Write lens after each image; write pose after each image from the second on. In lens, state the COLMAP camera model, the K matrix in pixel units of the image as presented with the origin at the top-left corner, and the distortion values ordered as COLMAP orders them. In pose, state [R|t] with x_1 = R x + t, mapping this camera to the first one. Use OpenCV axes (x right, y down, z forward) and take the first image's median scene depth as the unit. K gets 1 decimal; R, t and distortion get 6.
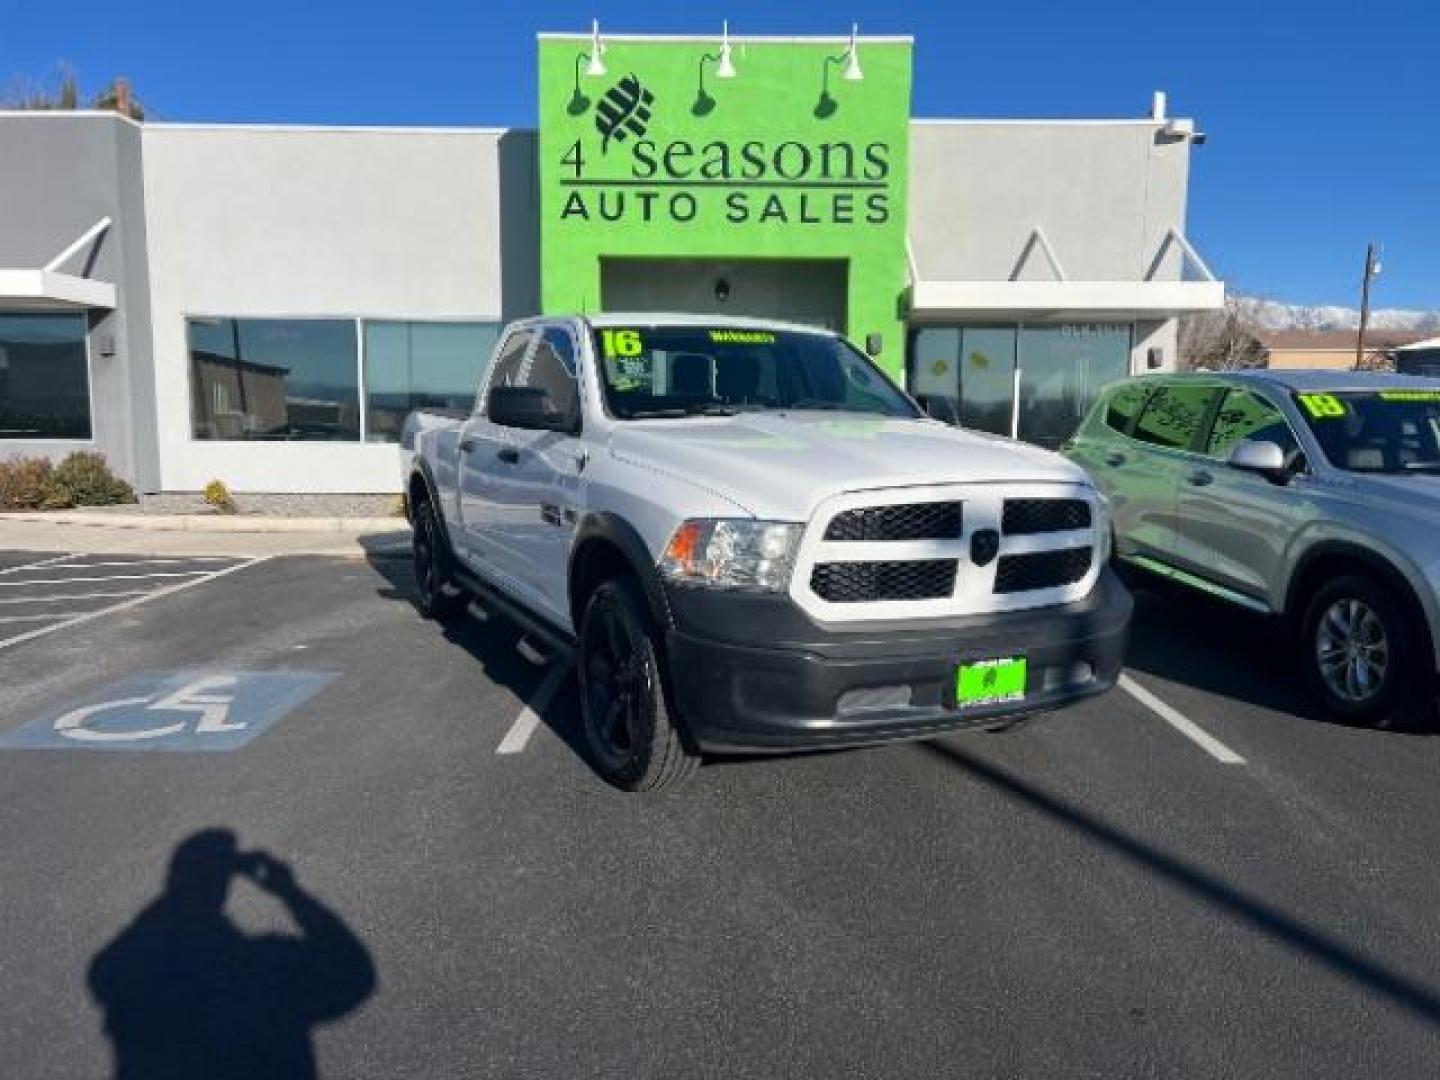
lens RADIAL K [[1073.4, 0, 720.0], [0, 1073.4, 540.0], [0, 0, 1]] dist [0.036508, -0.053475]
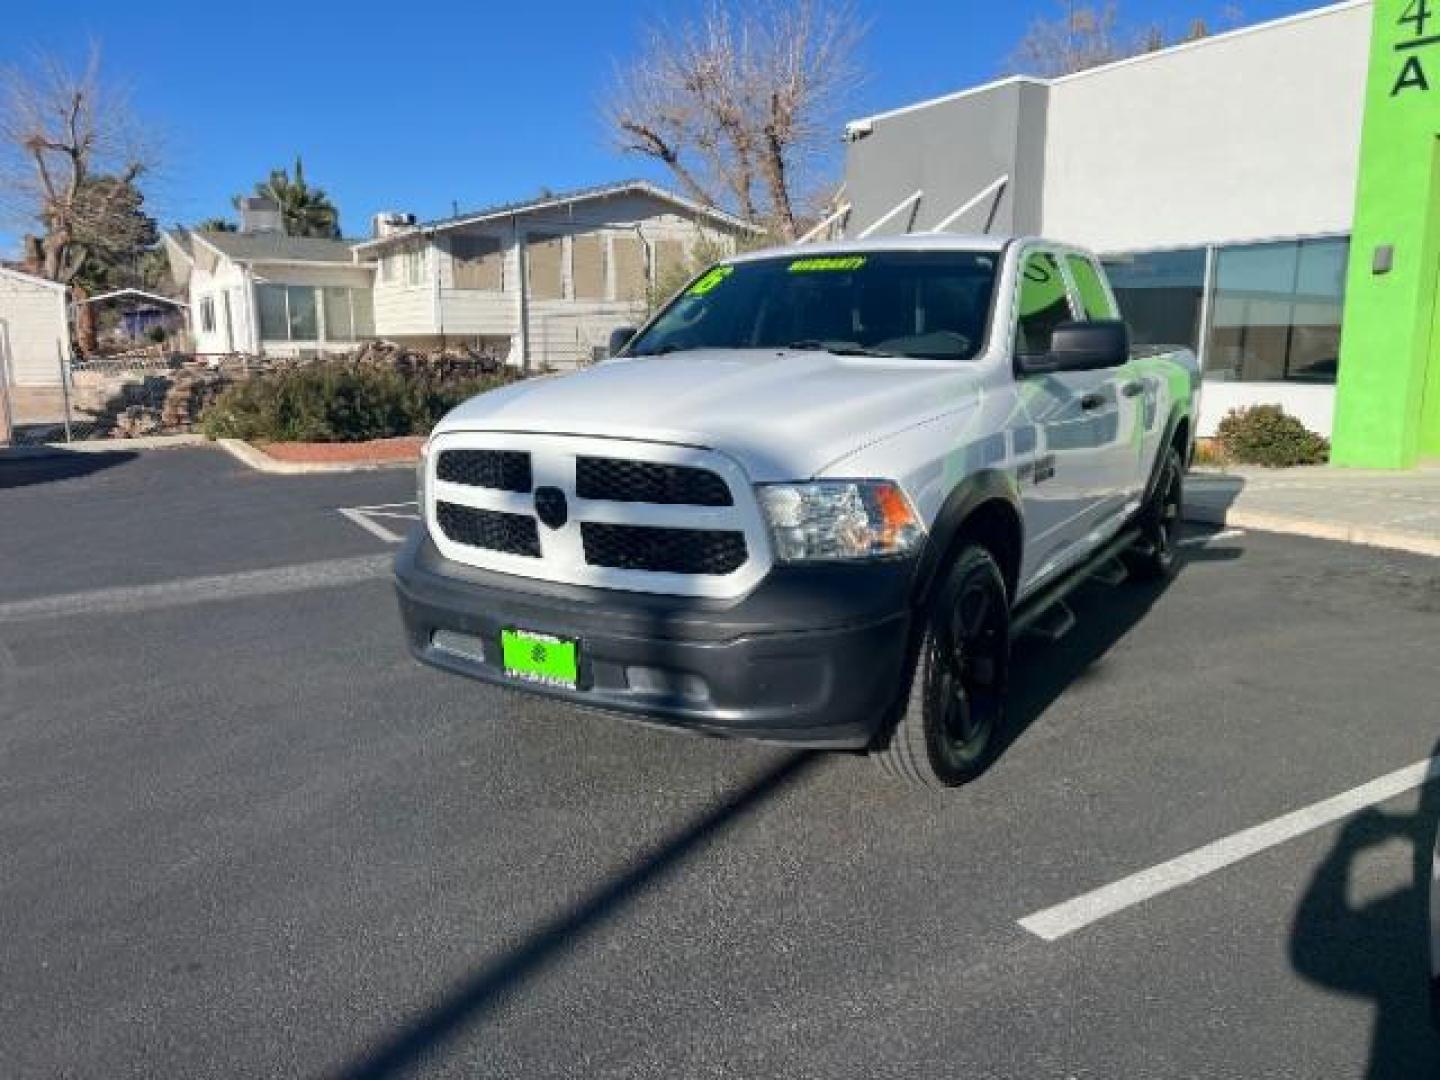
lens RADIAL K [[1073.4, 0, 720.0], [0, 1073.4, 540.0], [0, 0, 1]] dist [0.036508, -0.053475]
pose [[0.519059, 0.140125, -0.843174, 1.021730], [-0.090765, 0.989929, 0.108639, -0.072199], [0.849906, 0.020140, 0.526550, 0.628202]]
